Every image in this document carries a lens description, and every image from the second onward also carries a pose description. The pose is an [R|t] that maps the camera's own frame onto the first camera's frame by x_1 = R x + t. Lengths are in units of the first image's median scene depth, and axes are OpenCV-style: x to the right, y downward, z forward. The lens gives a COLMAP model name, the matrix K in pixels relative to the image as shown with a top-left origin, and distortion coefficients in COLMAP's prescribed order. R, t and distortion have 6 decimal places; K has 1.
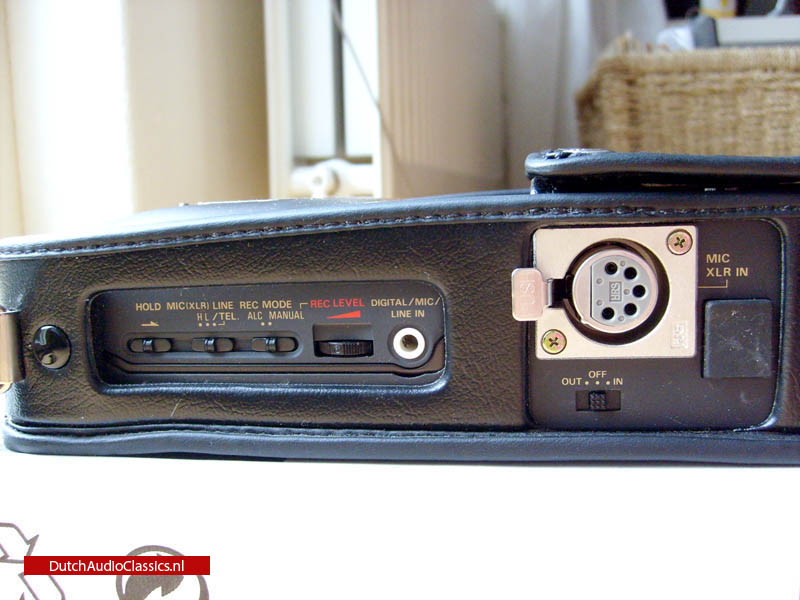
lens RADIAL K [[833.2, 0, 400.8], [0, 833.2, 300.8], [0, 0, 1]] dist [-0.131072, 0.000000]
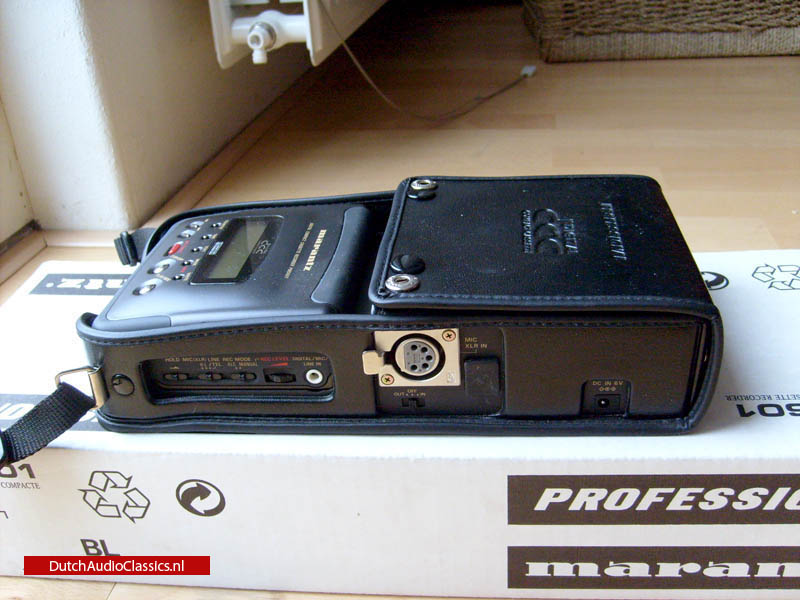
lens RADIAL K [[833.2, 0, 398.4], [0, 833.2, 300.2], [0, 0, 1]] dist [-0.131072, 0.000000]
pose [[0.997931, -0.057769, 0.028228, 0.029878], [0.044056, 0.934127, 0.354212, -0.147052], [-0.046831, -0.352235, 0.934739, -0.137061]]
